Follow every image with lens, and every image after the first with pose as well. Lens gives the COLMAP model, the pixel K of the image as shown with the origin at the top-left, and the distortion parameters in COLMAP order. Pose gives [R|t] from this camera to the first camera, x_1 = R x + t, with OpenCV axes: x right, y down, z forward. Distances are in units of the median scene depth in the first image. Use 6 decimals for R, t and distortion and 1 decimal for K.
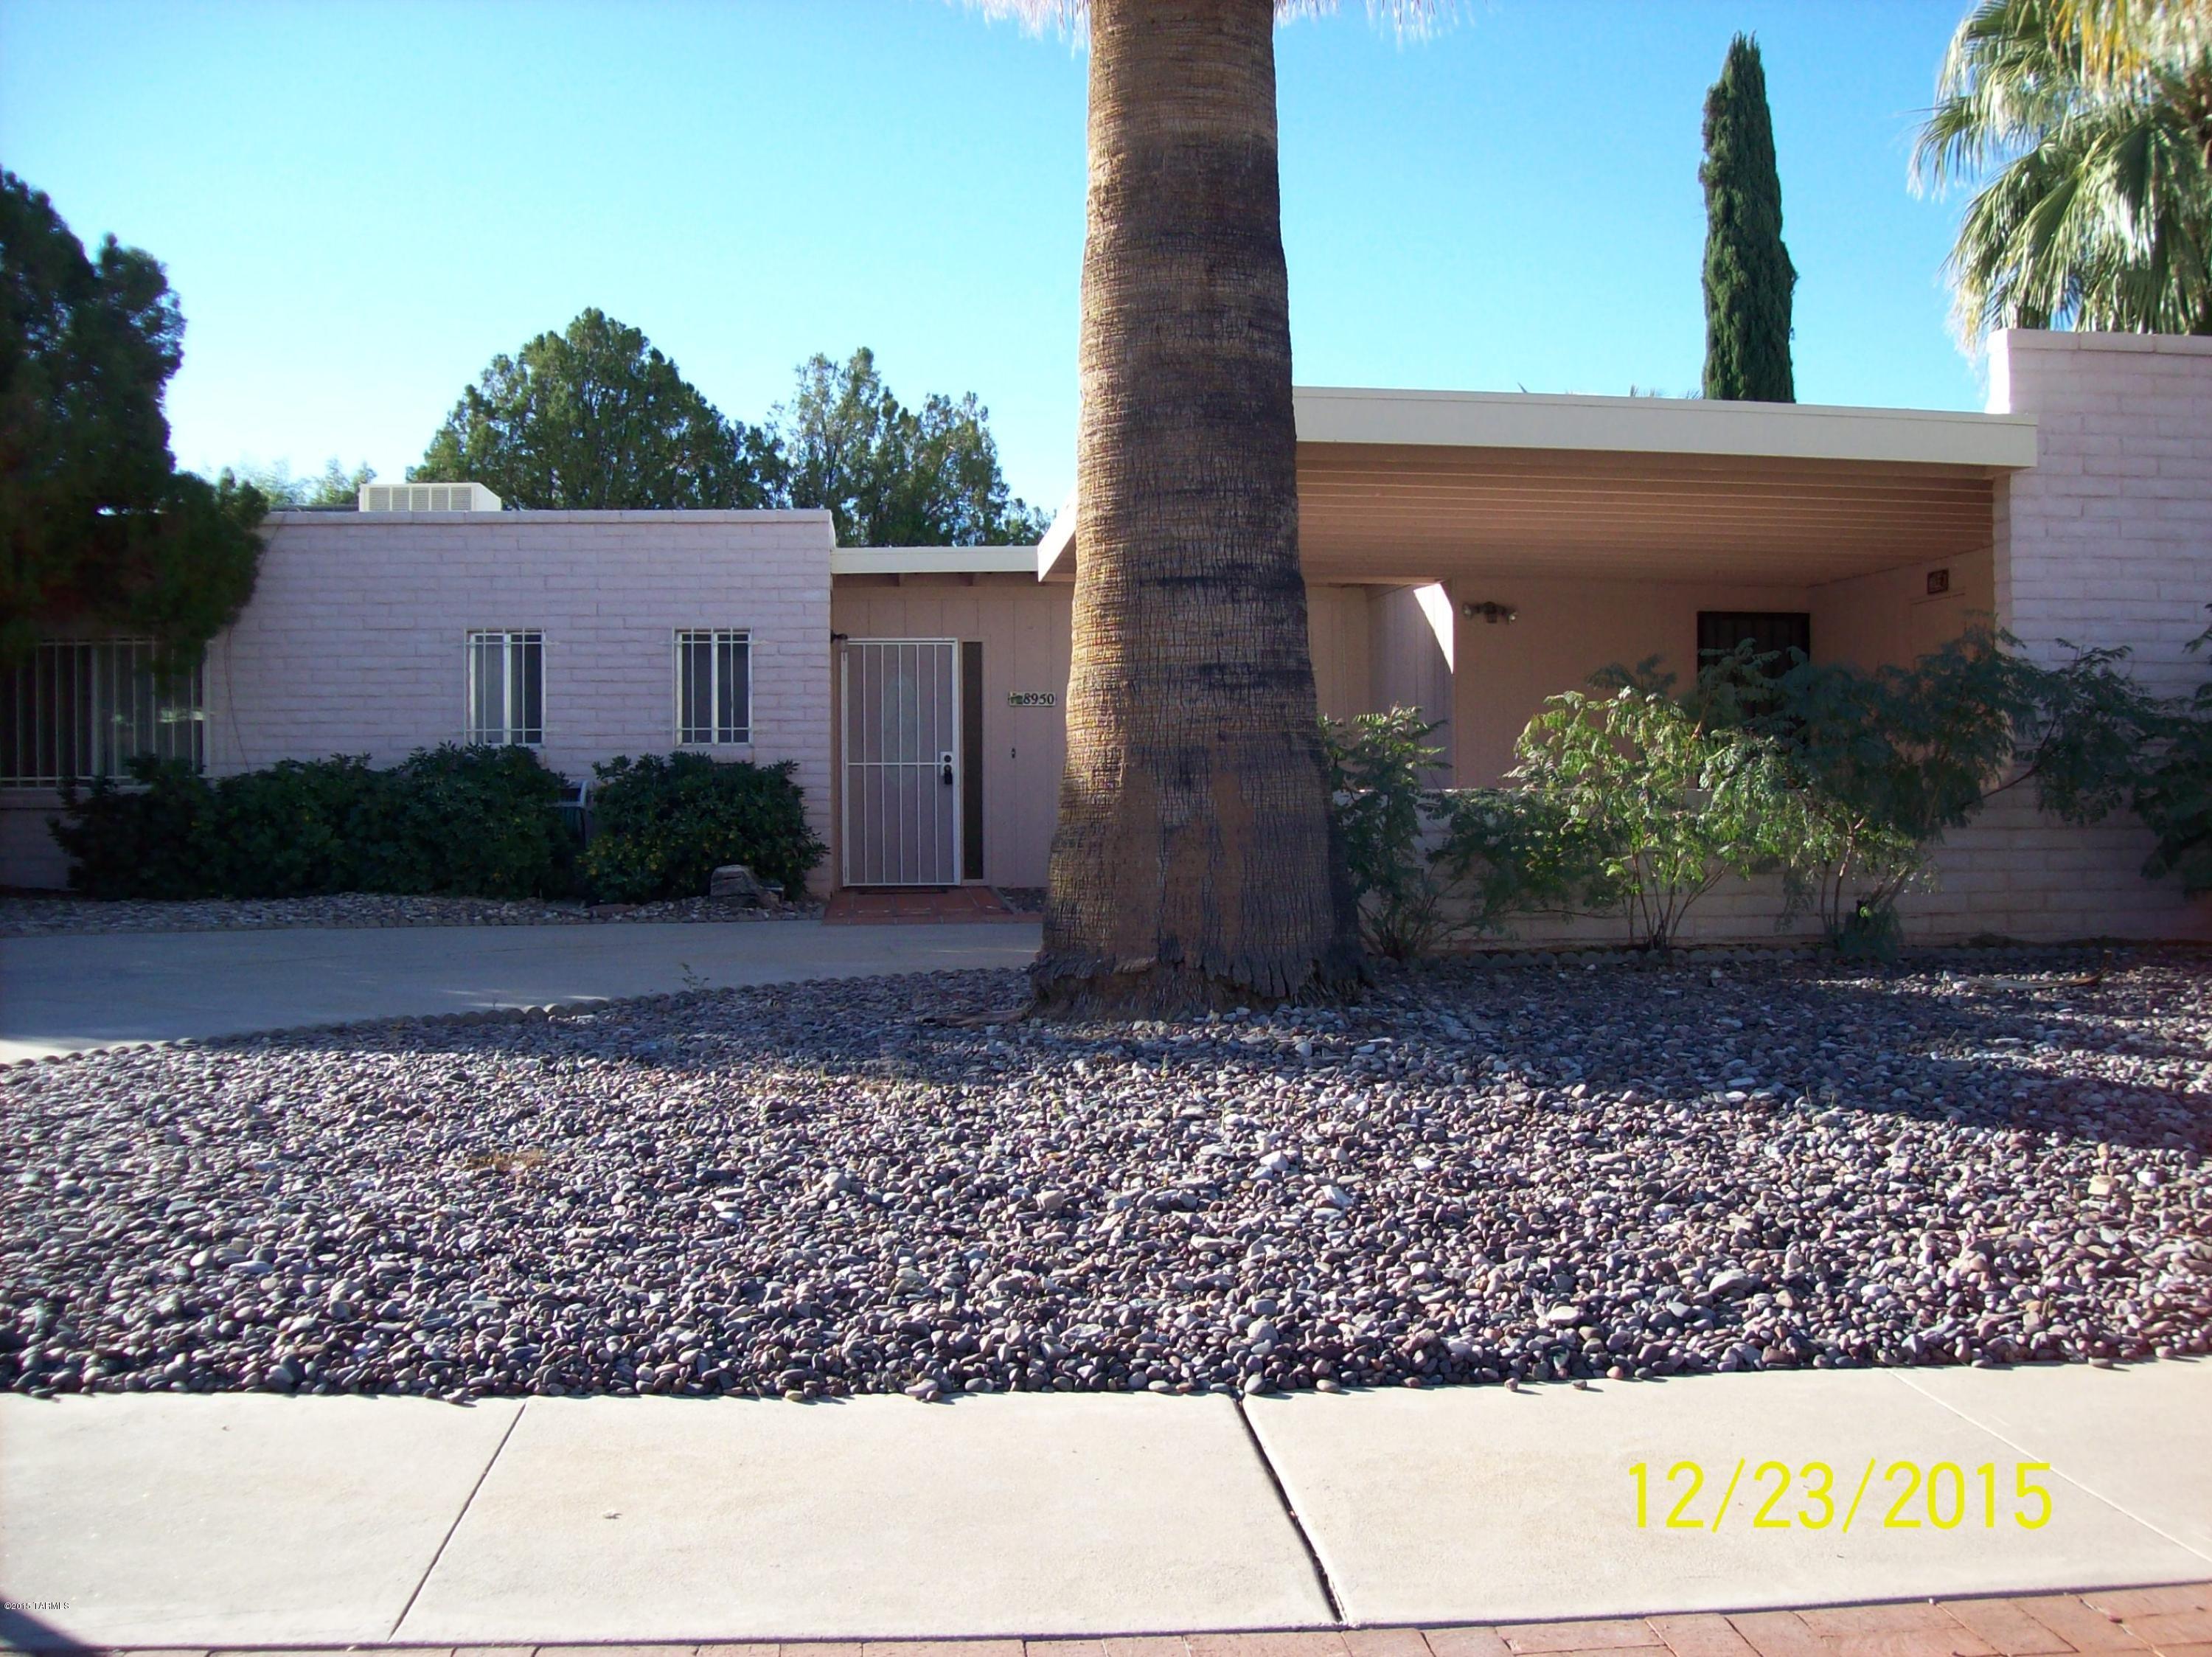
lens RADIAL K [[2319.4, 0, 1106.0], [0, 2319.4, 828.5], [0, 0, 1]] dist [-0.166894, 0.007009]
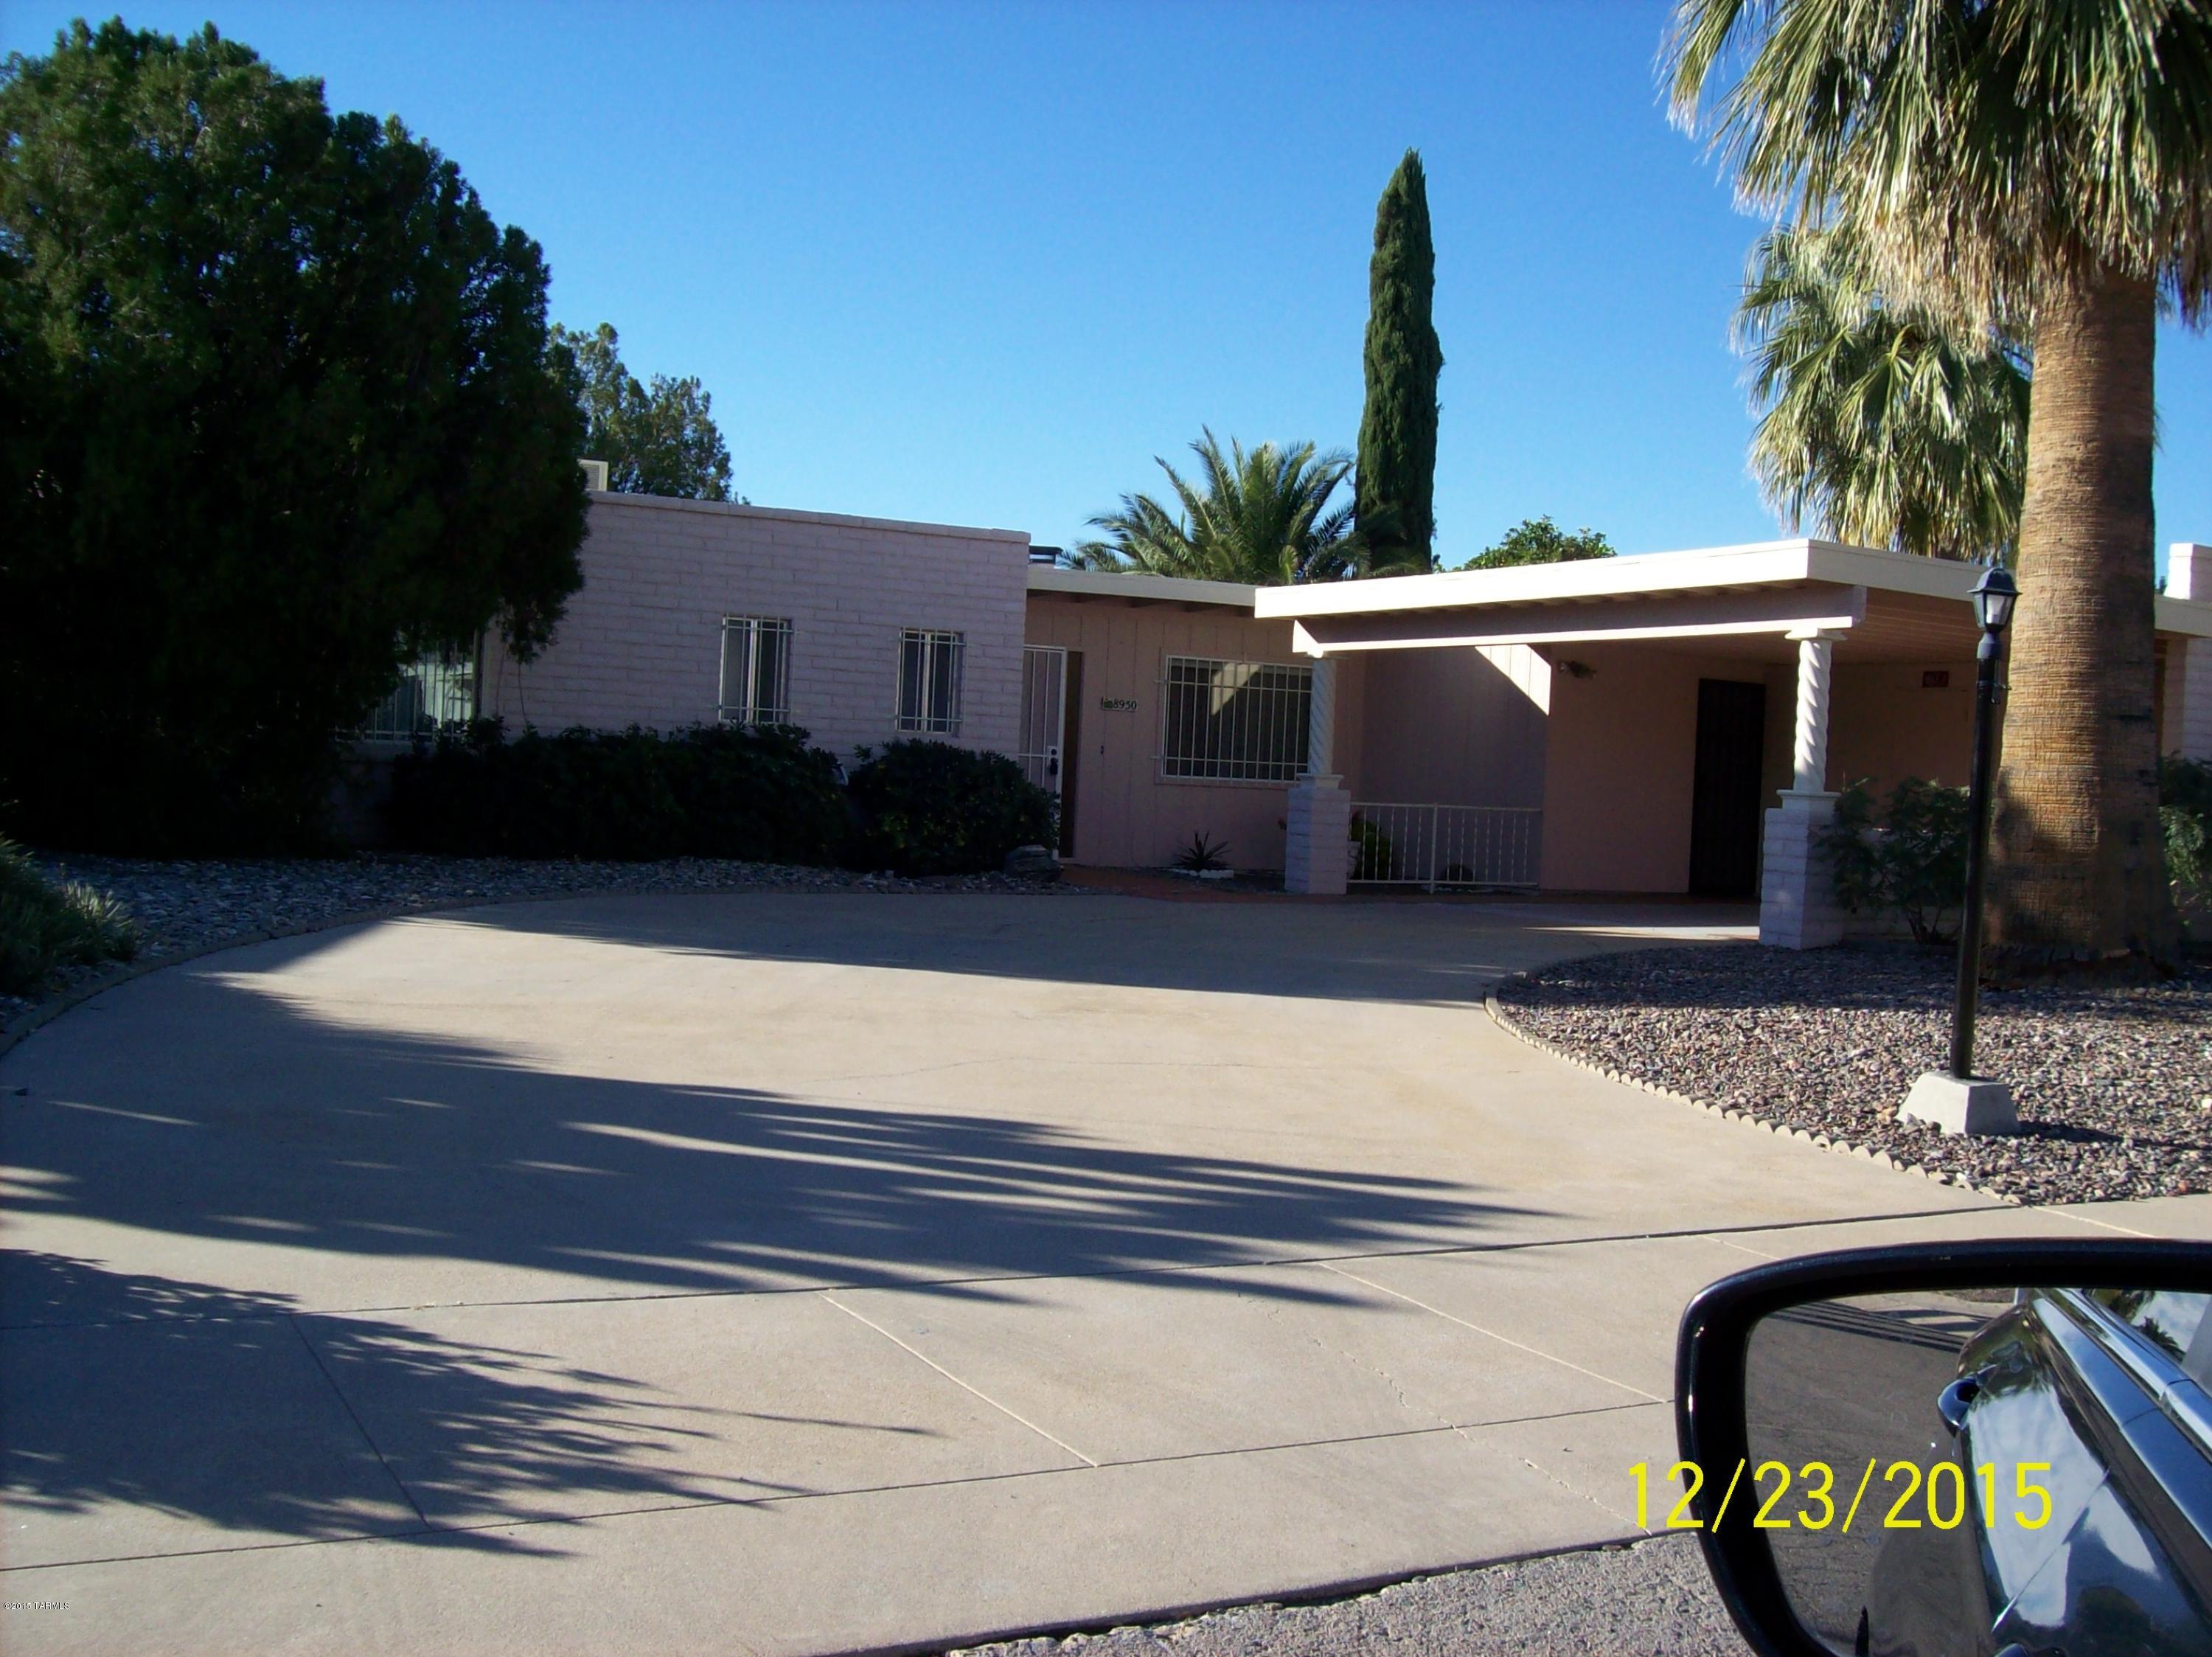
lens RADIAL K [[2305.1, 0, 1106.0], [0, 2305.1, 828.5], [0, 0, 1]] dist [-0.220673, 0.219391]
pose [[0.923983, 0.041168, 0.380211, -0.519982], [-0.047996, 0.998811, 0.008491, -0.003511], [-0.379409, -0.026094, 0.924861, -0.071777]]
